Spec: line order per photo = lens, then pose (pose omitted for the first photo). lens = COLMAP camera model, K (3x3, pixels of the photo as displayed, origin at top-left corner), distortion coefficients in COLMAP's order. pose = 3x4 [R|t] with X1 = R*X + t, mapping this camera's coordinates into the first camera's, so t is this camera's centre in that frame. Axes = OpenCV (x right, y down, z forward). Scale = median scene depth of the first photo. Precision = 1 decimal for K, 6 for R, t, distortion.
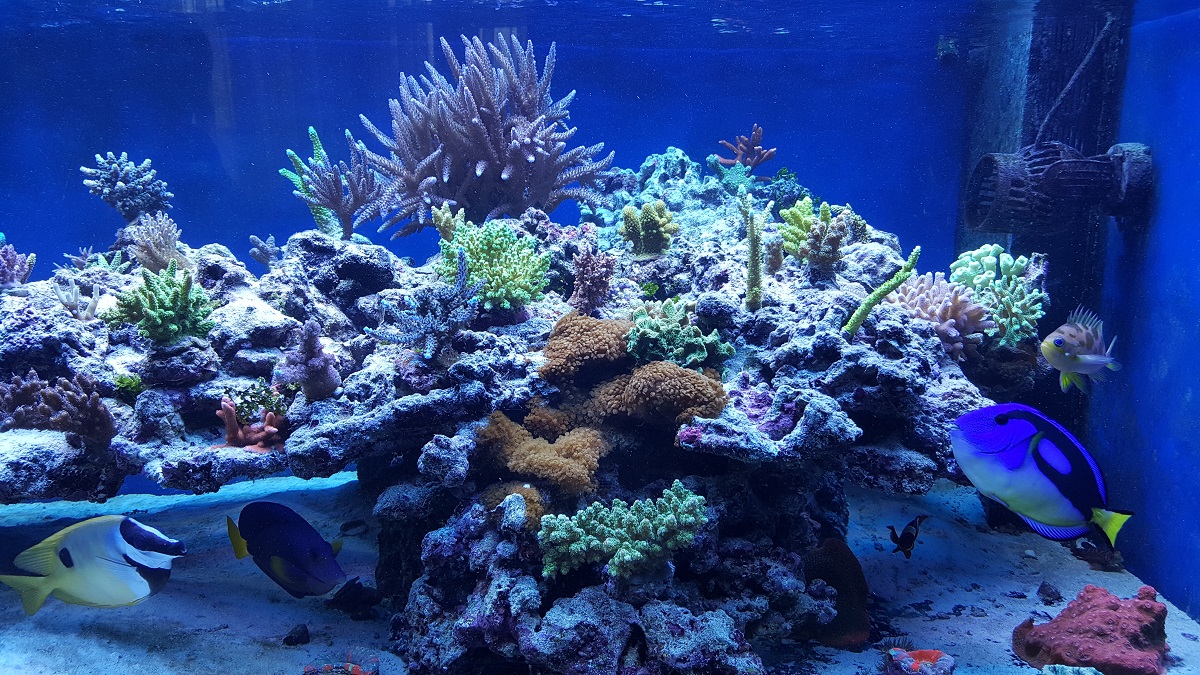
lens RADIAL K [[946.5, 0, 600.0], [0, 946.5, 337.5], [0, 0, 1]] dist [0.141430, -0.290730]
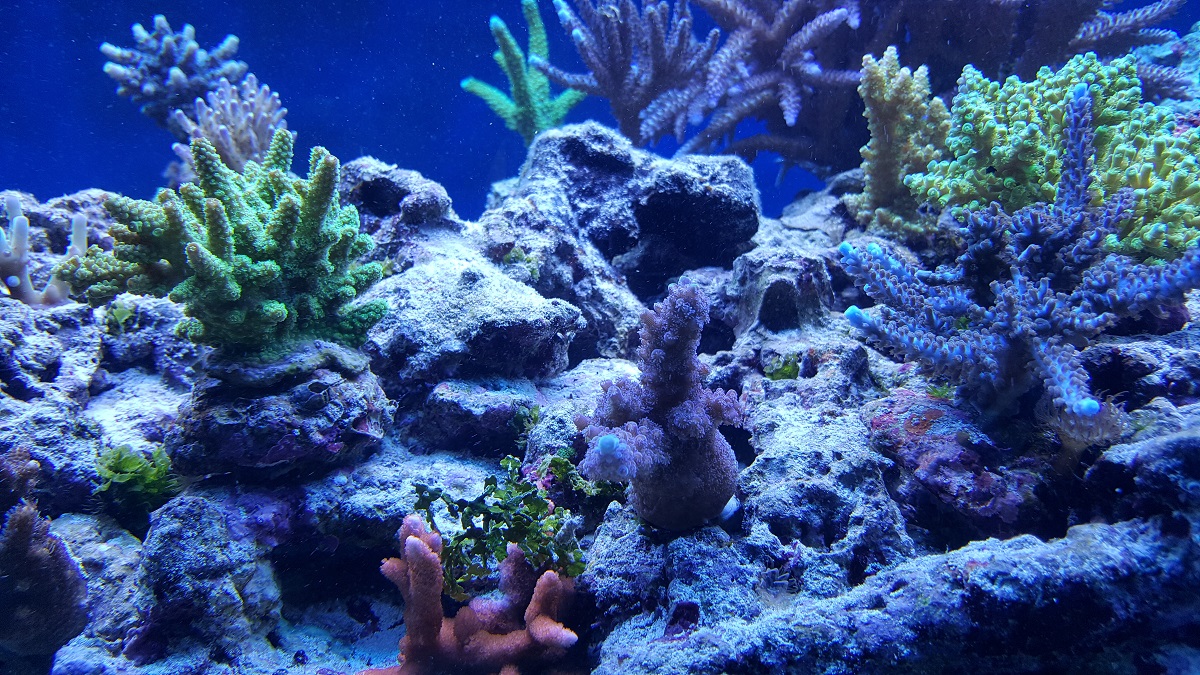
lens RADIAL K [[1008.9, 0, 599.2], [0, 1008.9, 283.4], [0, 0, 1]] dist [0.288664, -0.004017]
pose [[0.994266, 0.004639, -0.106833, -0.274971], [-0.017539, 0.992604, -0.120124, 0.022165], [0.105486, 0.121309, 0.986994, 0.614166]]
